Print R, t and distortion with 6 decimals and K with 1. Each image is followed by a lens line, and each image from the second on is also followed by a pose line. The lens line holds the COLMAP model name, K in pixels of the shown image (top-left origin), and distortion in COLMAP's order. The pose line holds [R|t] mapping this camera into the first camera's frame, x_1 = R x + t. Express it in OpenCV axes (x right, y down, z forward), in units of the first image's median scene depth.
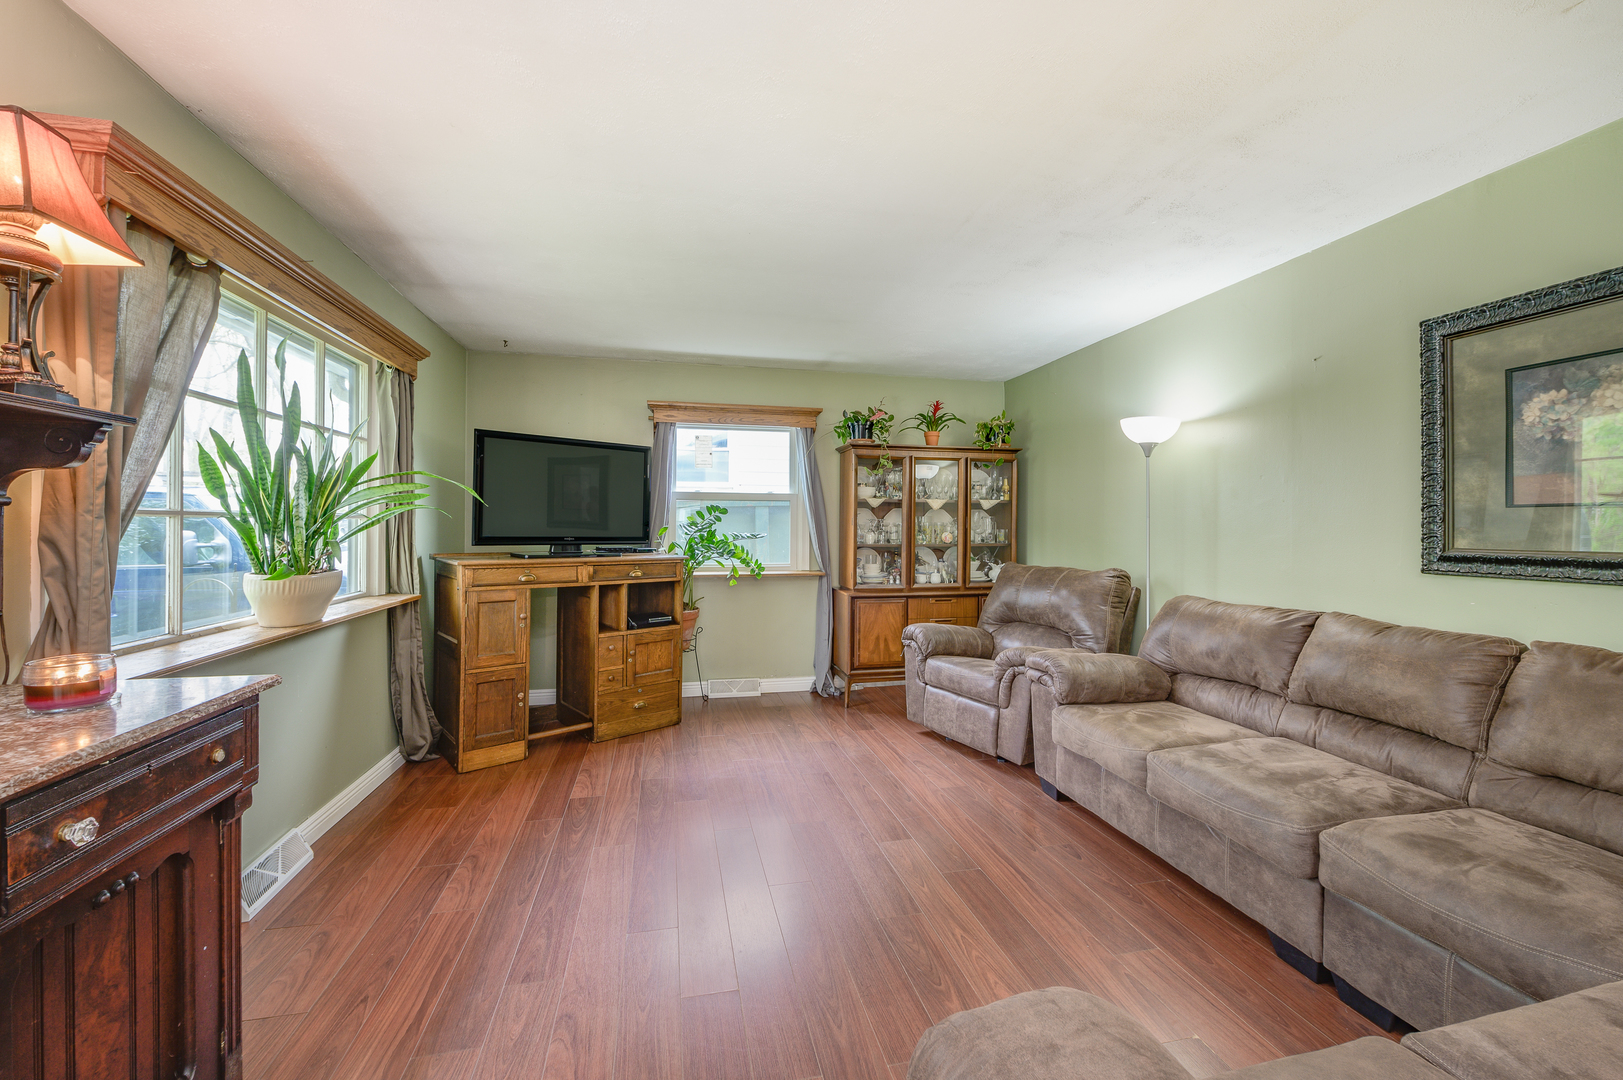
lens RADIAL K [[634.3, 0, 807.0], [0, 634.3, 530.6], [0, 0, 1]] dist [-0.003360, 0.000500]
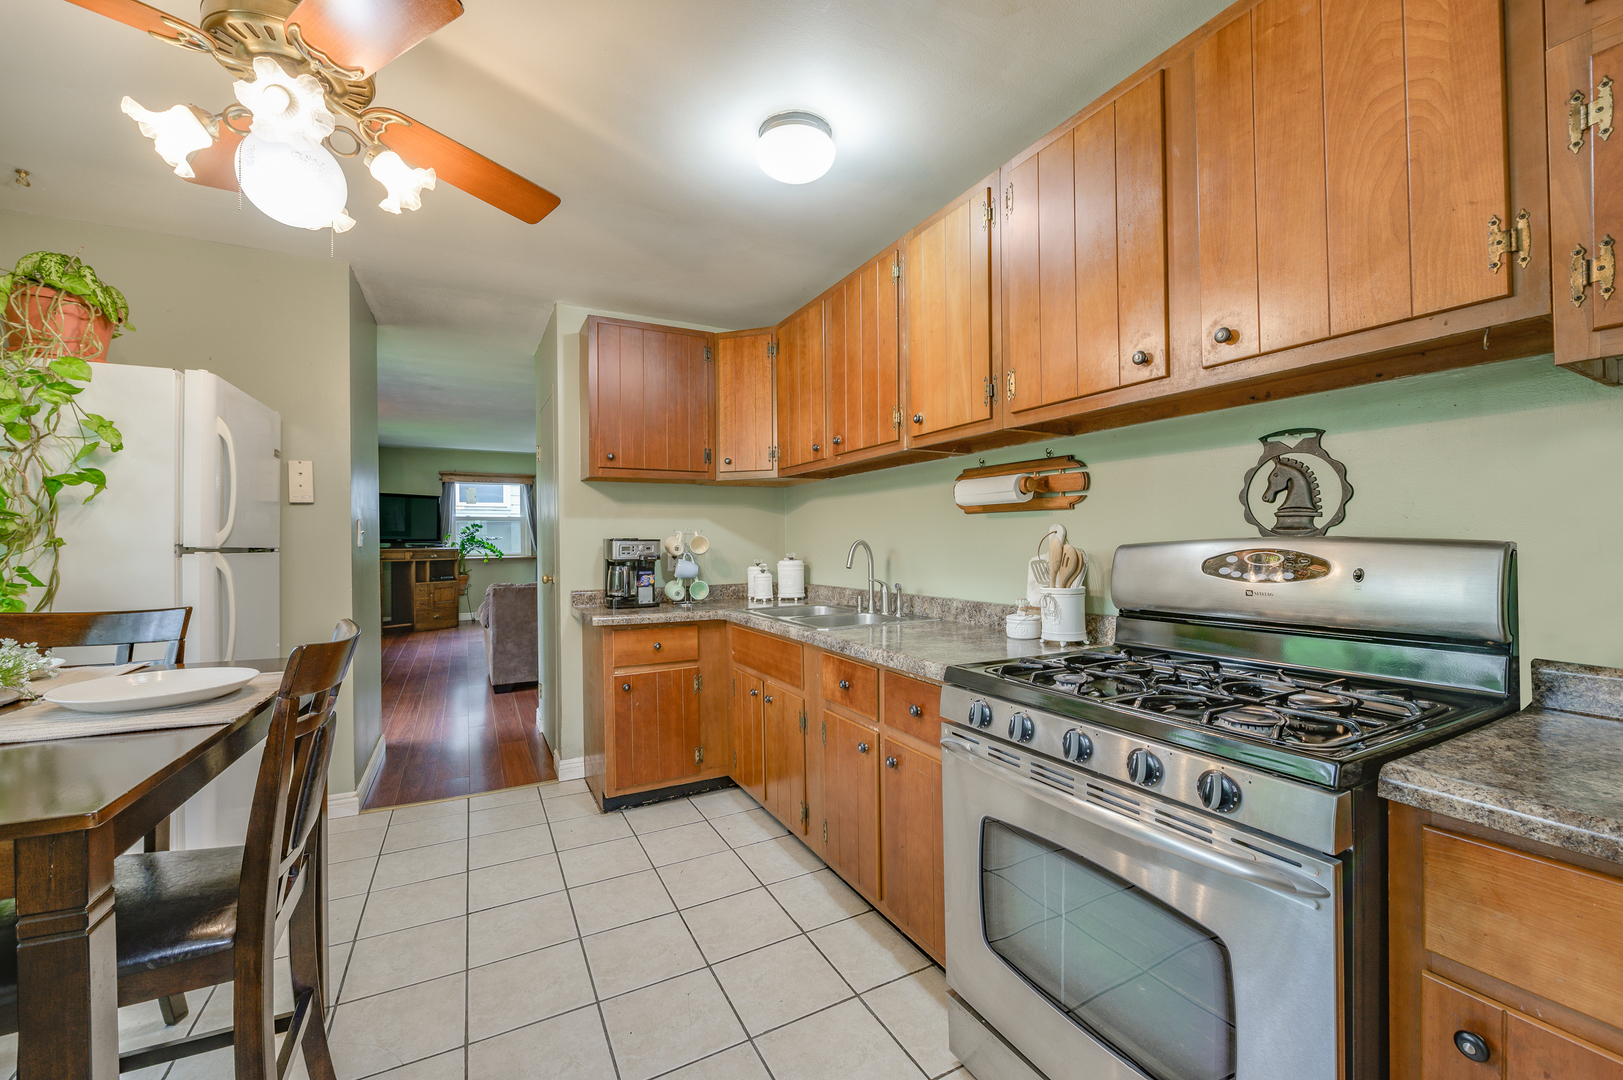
lens RADIAL K [[634.3, 0, 808.2], [0, 634.3, 541.9], [0, 0, 1]] dist [-0.003360, 0.000500]
pose [[0.962890, -0.017244, 0.269344, 0.412064], [0.014971, 0.999833, 0.010488, 0.017306], [-0.269480, -0.006067, 0.962987, -1.549020]]
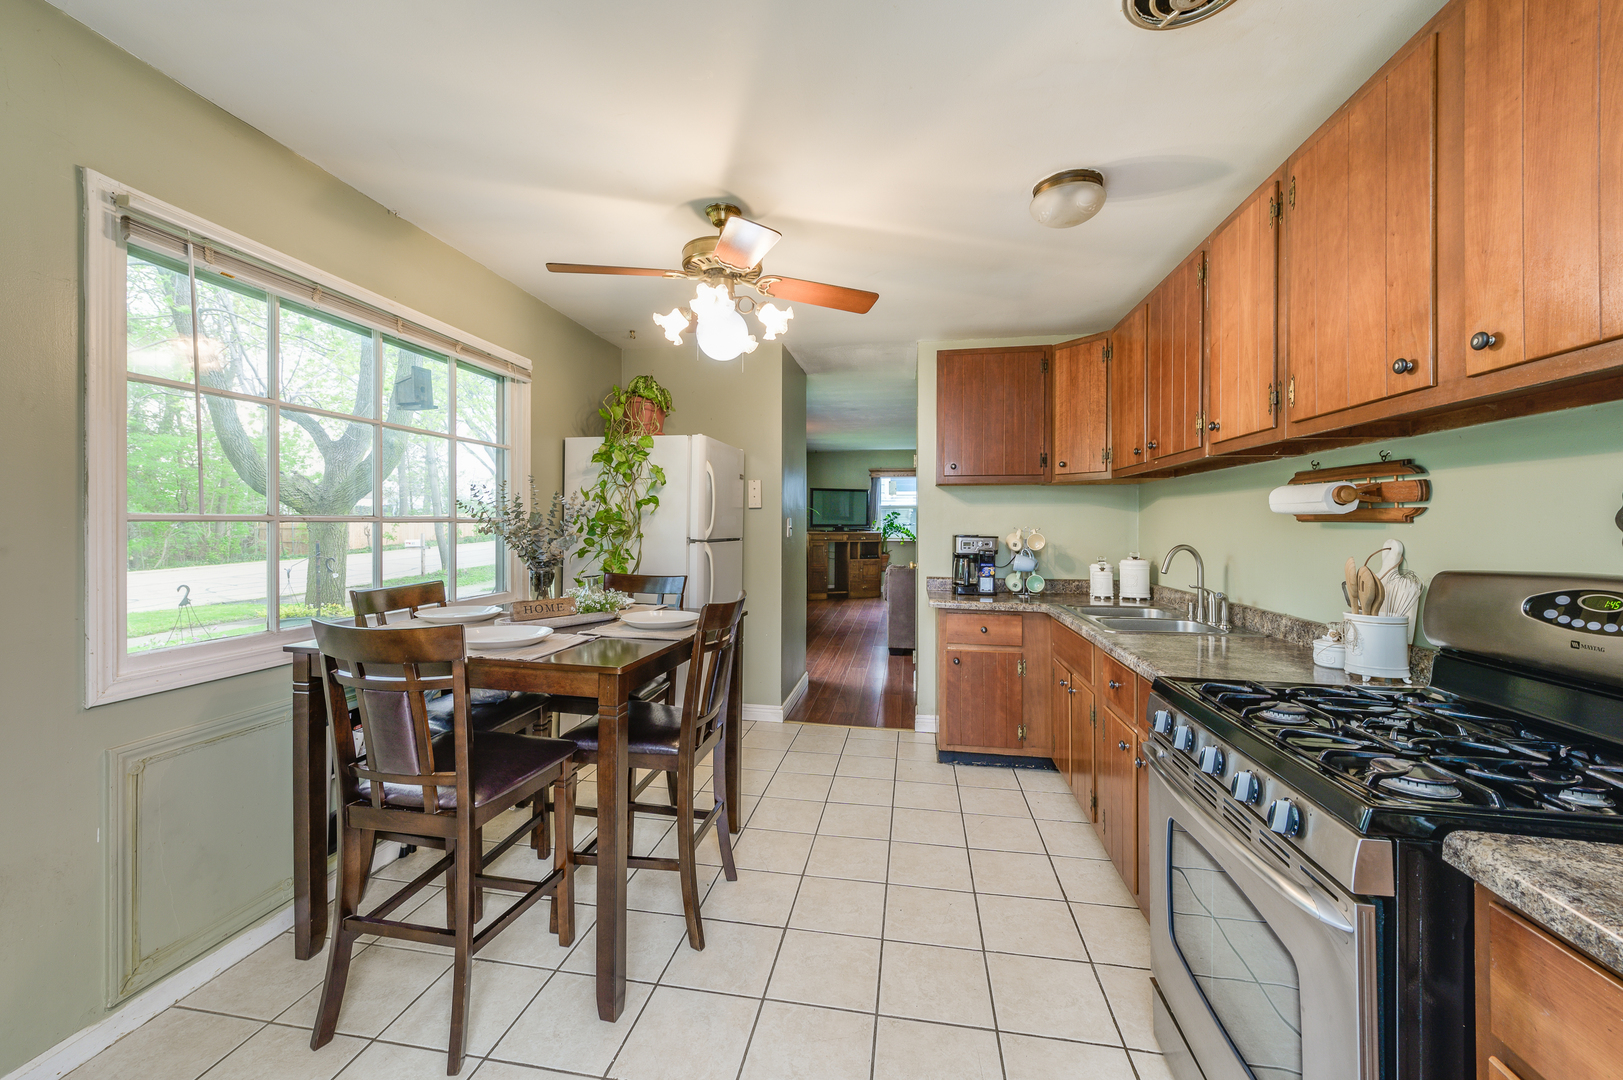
lens RADIAL K [[634.3, 0, 817.6], [0, 634.3, 525.7], [0, 0, 1]] dist [-0.003360, 0.000500]
pose [[0.931183, -0.001398, -0.364549, 0.571549], [0.004896, 0.999950, 0.008669, -0.010466], [0.364519, -0.009858, 0.931144, -1.693787]]
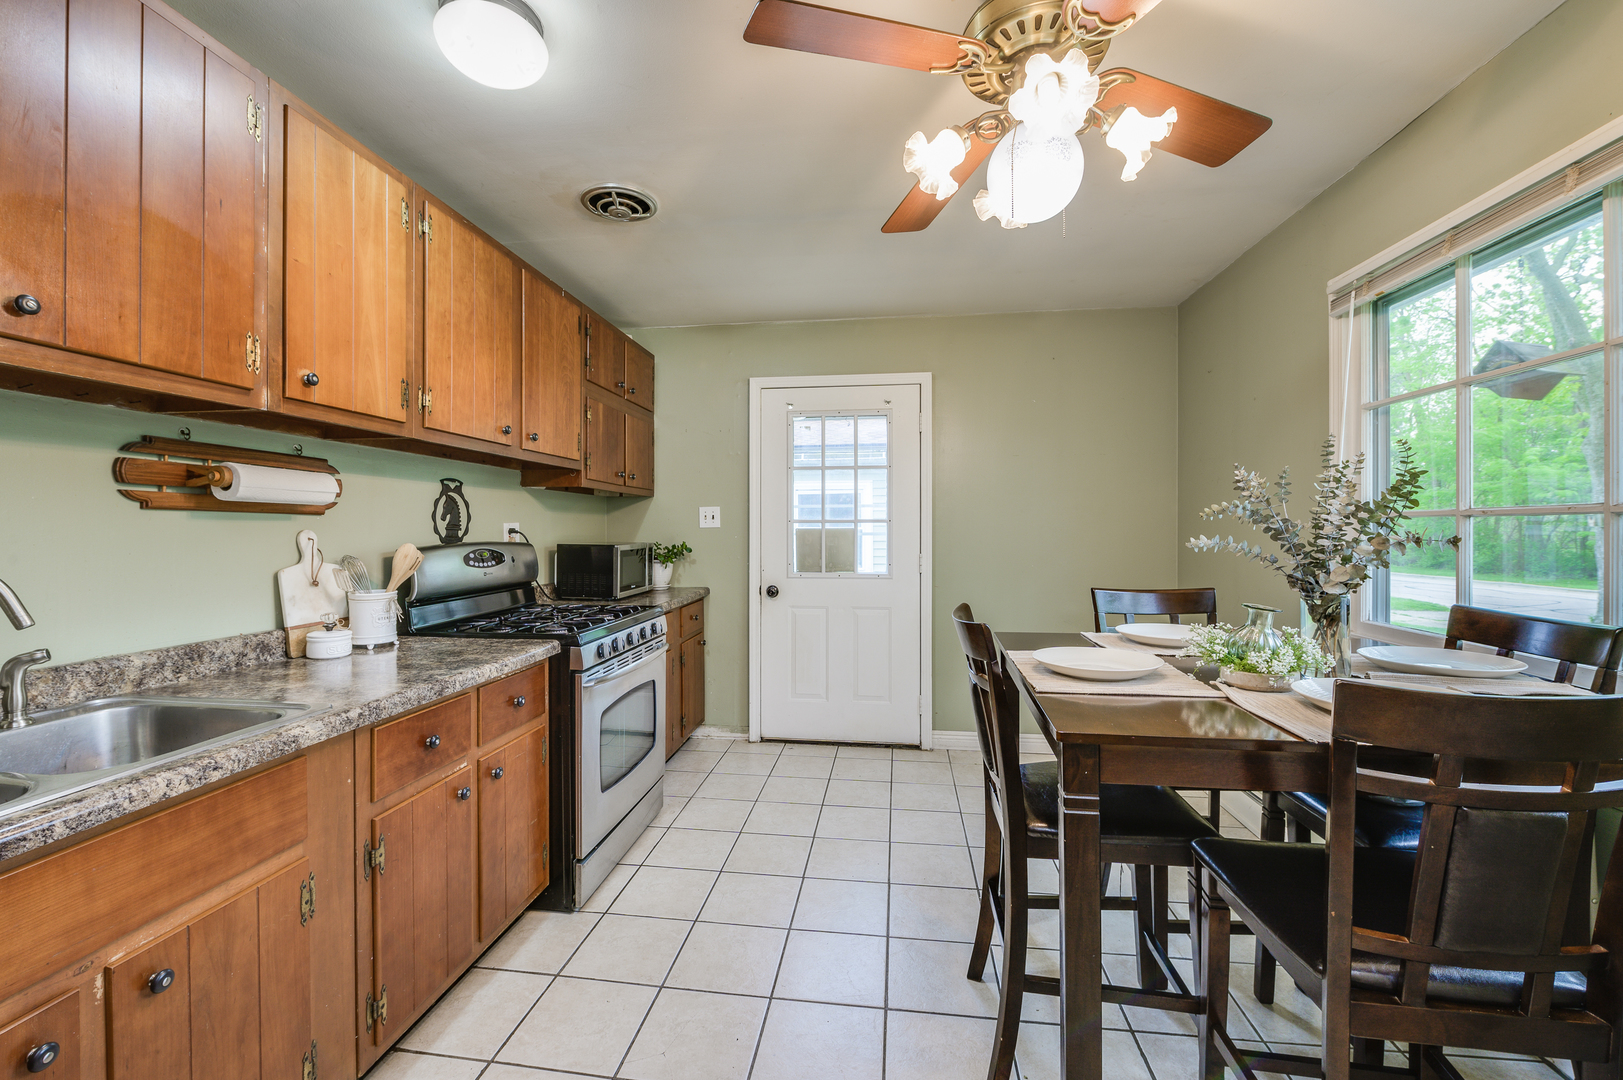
lens RADIAL K [[634.3, 0, 812.0], [0, 634.3, 534.7], [0, 0, 1]] dist [-0.003360, 0.000500]
pose [[-0.941039, -0.006505, 0.338236, 0.182029], [-0.005575, 0.999978, 0.003723, 0.009182], [-0.338253, 0.001618, -0.941054, -0.565819]]
